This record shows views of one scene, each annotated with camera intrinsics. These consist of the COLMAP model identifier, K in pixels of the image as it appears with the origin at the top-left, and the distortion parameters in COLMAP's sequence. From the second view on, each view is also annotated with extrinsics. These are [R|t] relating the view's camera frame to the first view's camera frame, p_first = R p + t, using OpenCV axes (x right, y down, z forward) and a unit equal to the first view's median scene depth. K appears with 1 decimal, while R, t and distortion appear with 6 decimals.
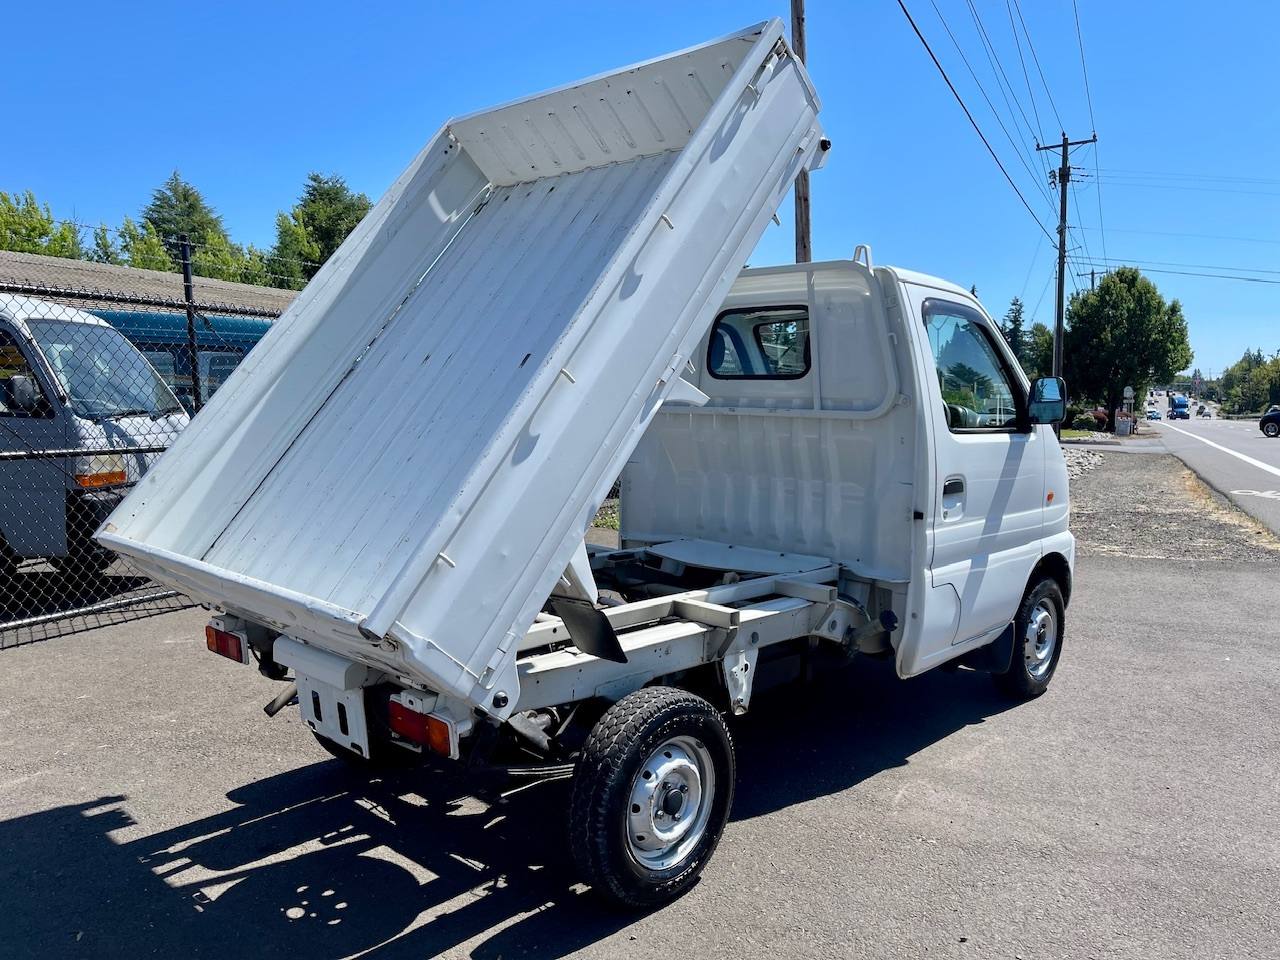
lens RADIAL K [[978.8, 0, 644.3], [0, 978.8, 484.1], [0, 0, 1]] dist [0.069923, -0.098598]
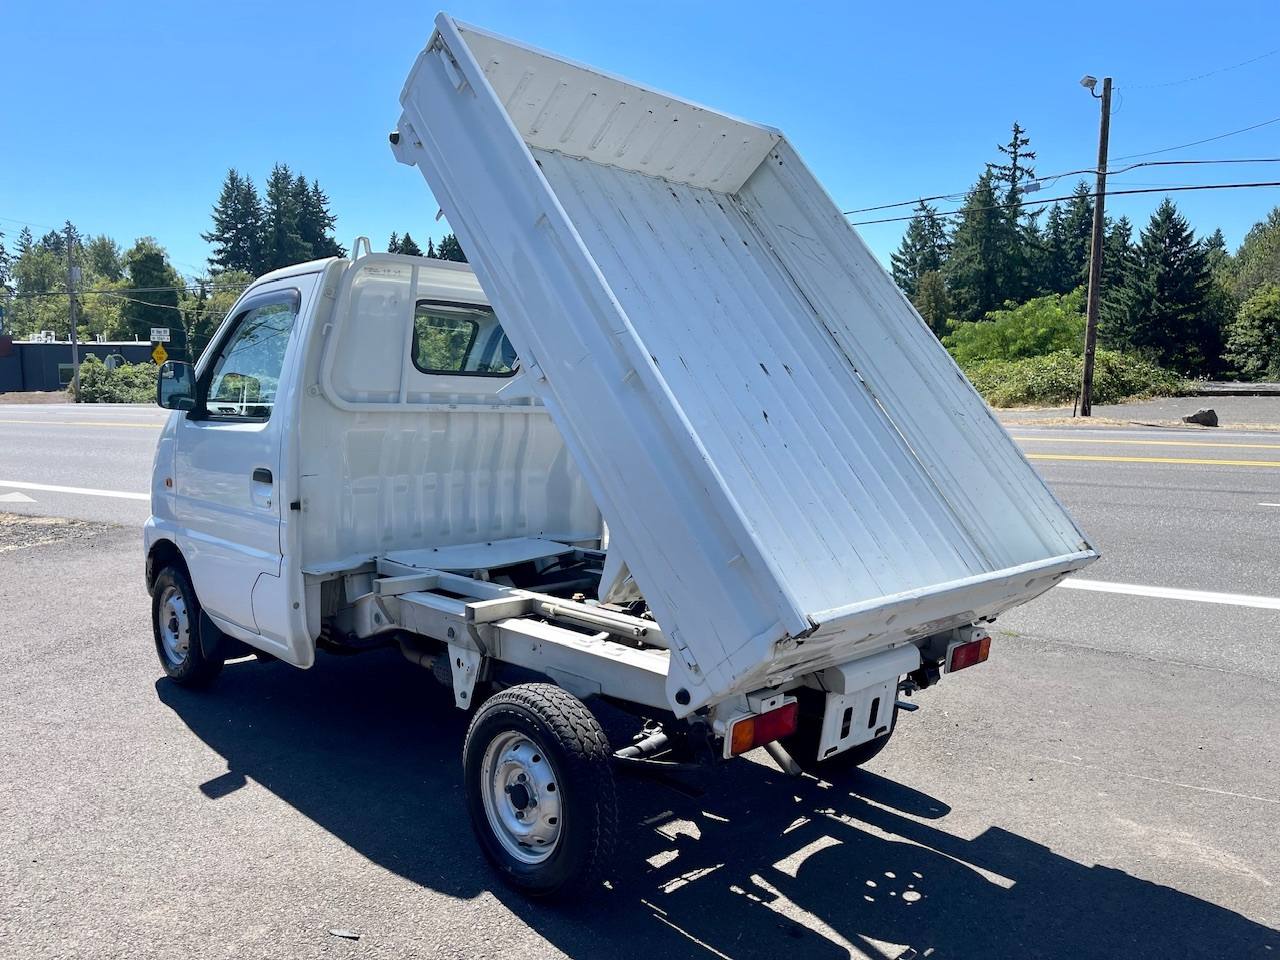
lens RADIAL K [[978.8, 0, 636.2], [0, 978.8, 489.3], [0, 0, 1]] dist [0.069923, -0.098598]
pose [[0.016106, -0.105153, 0.994326, -0.944132], [0.069984, 0.992134, 0.103788, -0.088525], [-0.997418, 0.067916, 0.023338, 0.860039]]
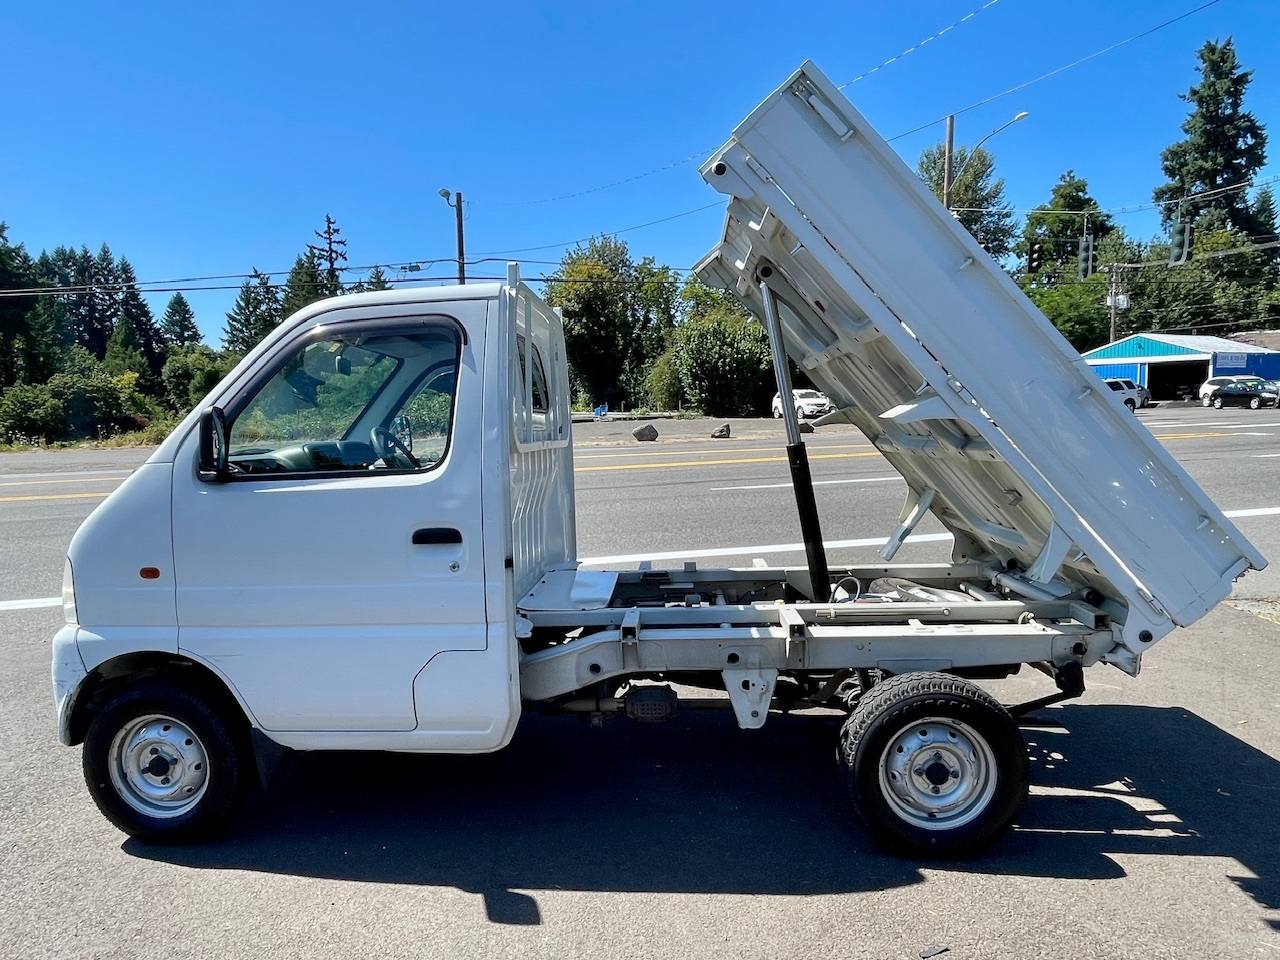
lens RADIAL K [[810.4, 0, 625.5], [0, 810.4, 478.6], [0, 0, 1]] dist [-0.010966, 0.000224]
pose [[-0.646679, -0.036063, 0.761909, -0.591537], [0.091937, 0.987914, 0.124793, -0.141158], [-0.757201, 0.150748, -0.635548, 1.542997]]
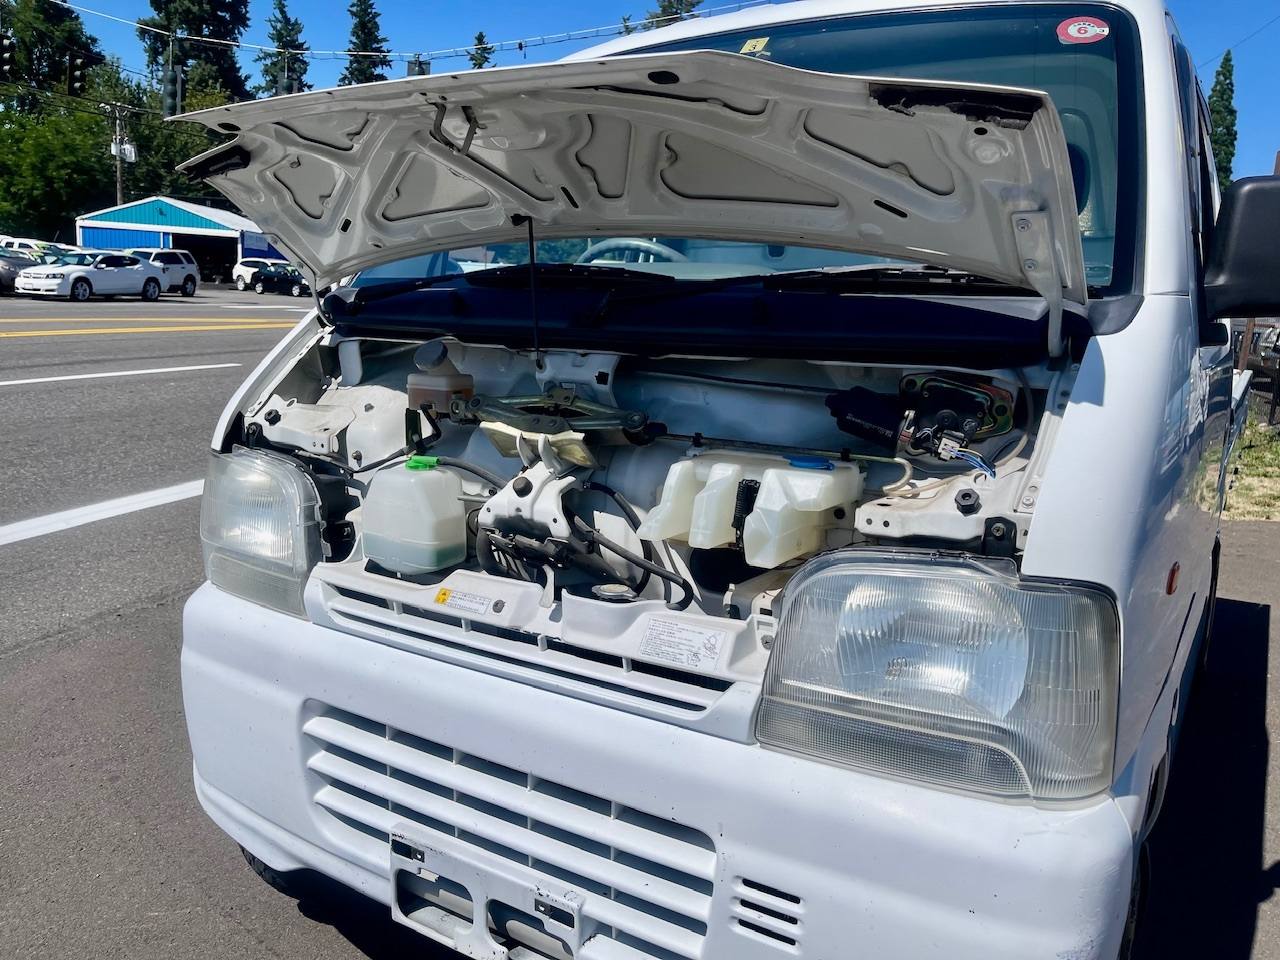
lens RADIAL K [[978.8, 0, 644.6], [0, 978.8, 478.5], [0, 0, 1]] dist [0.069923, -0.098598]
pose [[-0.974297, 0.001698, -0.225261, 0.443361], [-0.056390, 0.966297, 0.251180, -0.118723], [0.218095, 0.257426, -0.941364, 1.691547]]
